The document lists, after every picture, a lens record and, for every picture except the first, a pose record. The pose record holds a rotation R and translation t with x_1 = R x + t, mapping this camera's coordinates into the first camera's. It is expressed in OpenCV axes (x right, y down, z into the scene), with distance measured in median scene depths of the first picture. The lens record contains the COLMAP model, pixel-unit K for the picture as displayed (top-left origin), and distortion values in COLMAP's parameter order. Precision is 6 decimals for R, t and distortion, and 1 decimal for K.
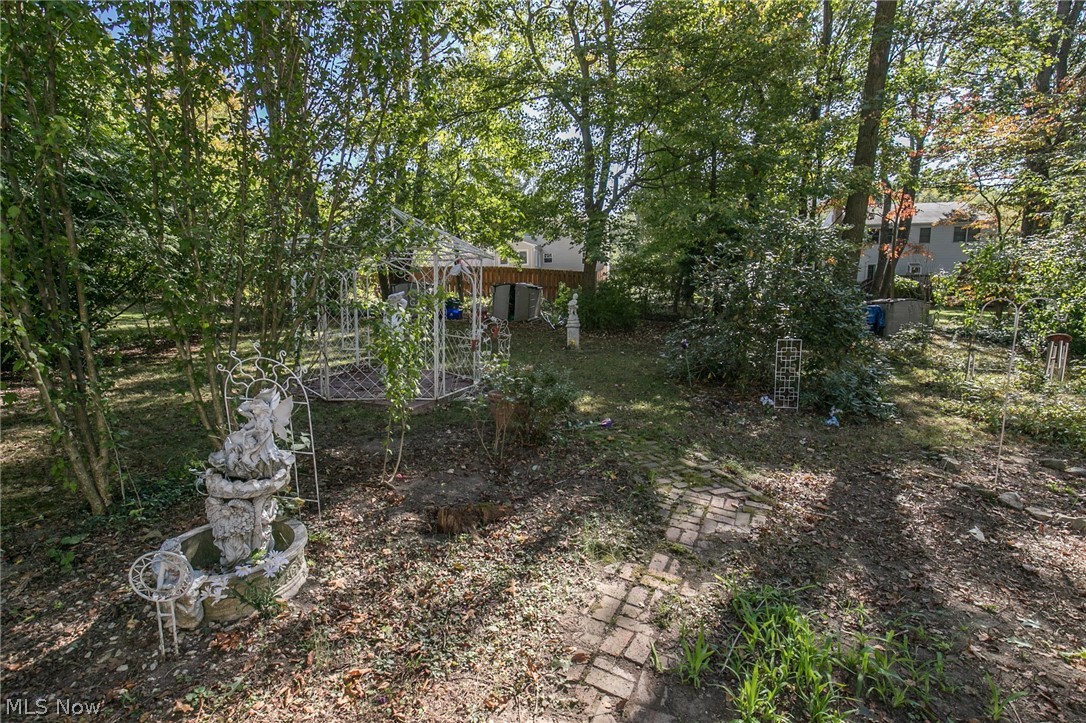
lens RADIAL K [[490.3, 0, 542.9], [0, 490.3, 373.6], [0, 0, 1]] dist [-0.023100, 0.007481]
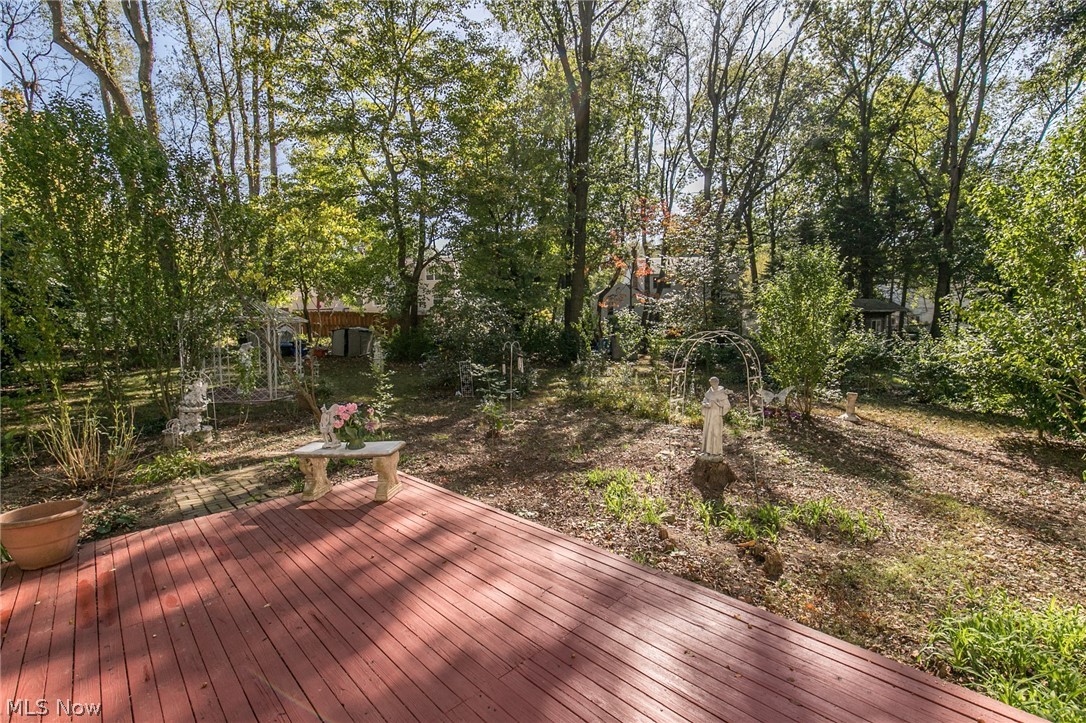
lens RADIAL K [[490.3, 0, 542.9], [0, 490.3, 373.6], [0, 0, 1]] dist [-0.023100, 0.007481]
pose [[0.969592, -0.038205, 0.241726, 0.107871], [0.054523, 0.996637, -0.061177, 0.040037], [-0.238575, 0.072496, 0.968414, -0.333765]]
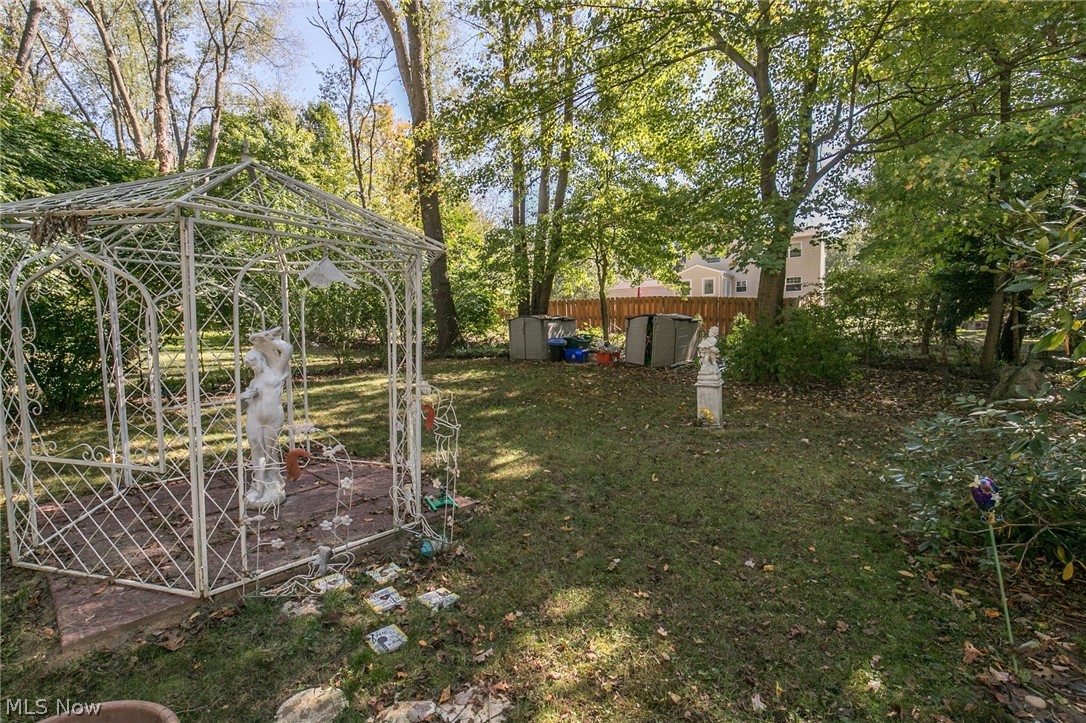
lens RADIAL K [[490.3, 0, 542.9], [0, 490.3, 373.6], [0, 0, 1]] dist [-0.023100, 0.007481]
pose [[0.920979, 0.022058, -0.388986, 0.060061], [-0.050218, 0.996789, -0.062375, -0.037568], [0.386361, 0.076981, 0.919129, 0.238496]]
